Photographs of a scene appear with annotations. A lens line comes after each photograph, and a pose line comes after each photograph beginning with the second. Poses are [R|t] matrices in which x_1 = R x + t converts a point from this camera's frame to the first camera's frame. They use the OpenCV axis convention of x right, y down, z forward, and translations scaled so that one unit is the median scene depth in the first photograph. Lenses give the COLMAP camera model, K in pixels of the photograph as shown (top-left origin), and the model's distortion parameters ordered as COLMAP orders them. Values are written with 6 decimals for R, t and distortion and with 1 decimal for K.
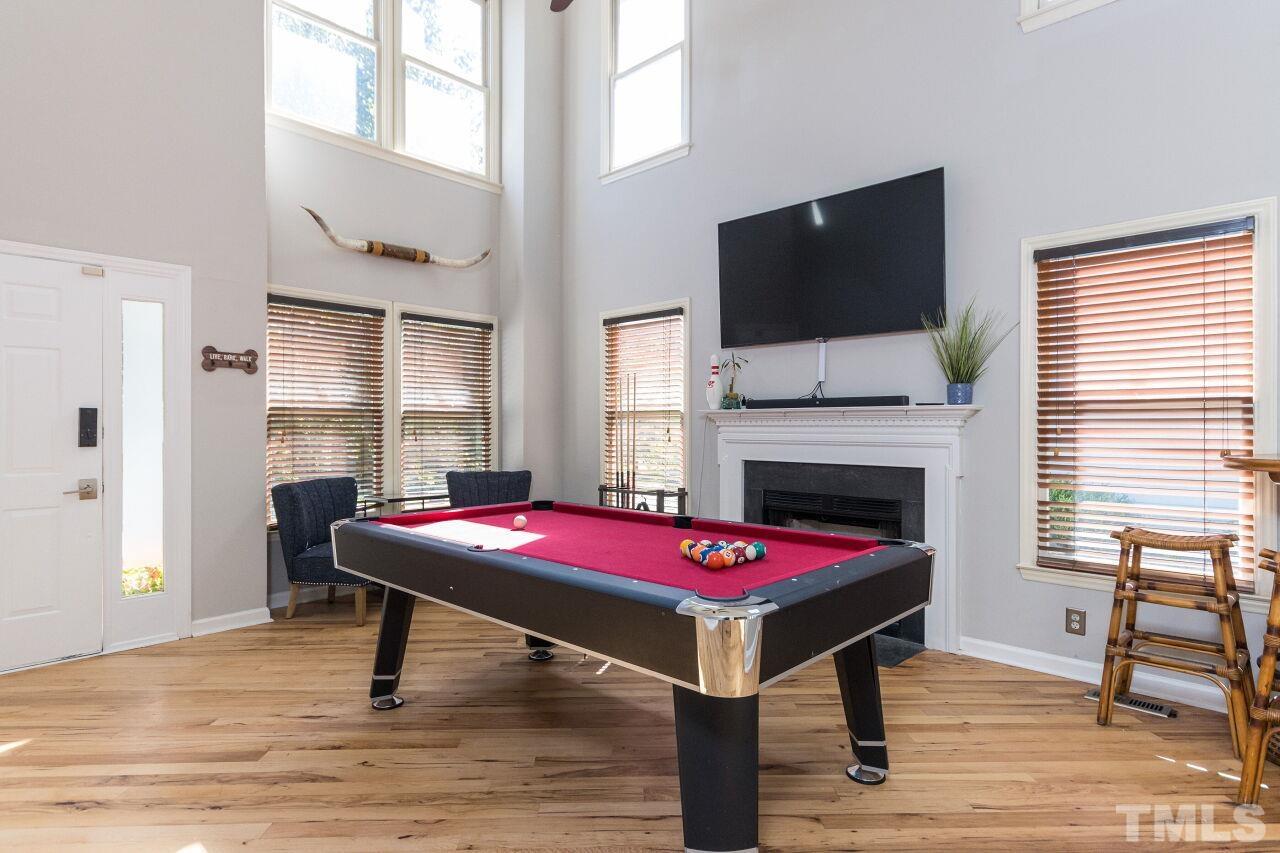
lens RADIAL K [[680.8, 0, 643.6], [0, 680.8, 420.2], [0, 0, 1]] dist [0.006867, 0.000684]
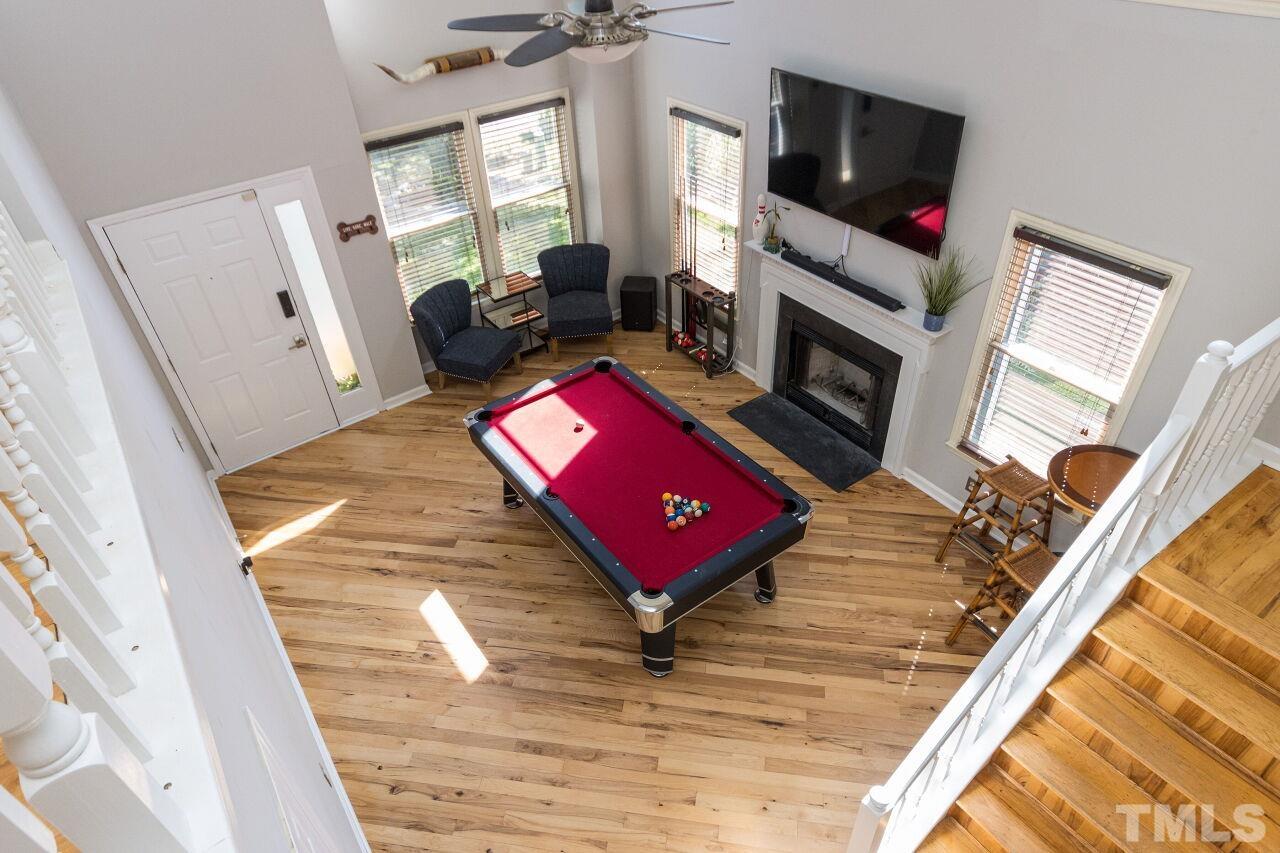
lens RADIAL K [[769.0, 0, 647.2], [0, 769.0, 439.4], [0, 0, 1]] dist [-0.003675, -0.000152]
pose [[0.982786, 0.085398, -0.163823, 0.183455], [0.036639, 0.779040, 0.625903, -0.652645], [0.181076, -0.621132, 0.762501, -0.223650]]
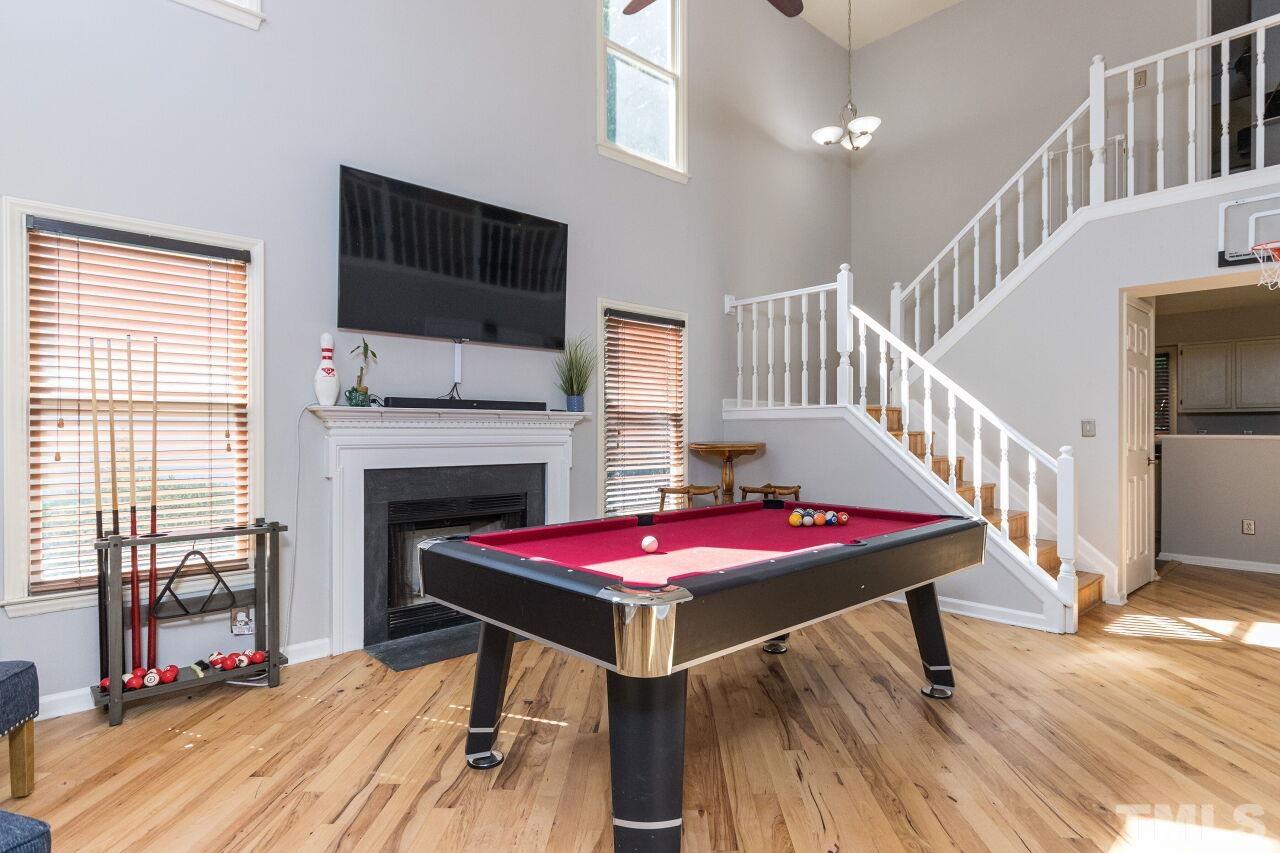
lens RADIAL K [[680.8, 0, 636.3], [0, 680.8, 427.8], [0, 0, 1]] dist [0.006867, 0.000684]
pose [[0.069676, 0.001867, 0.997568, -0.729773], [-0.010425, 0.999945, -0.001143, 0.006858], [-0.997515, -0.010320, 0.069692, 0.701334]]
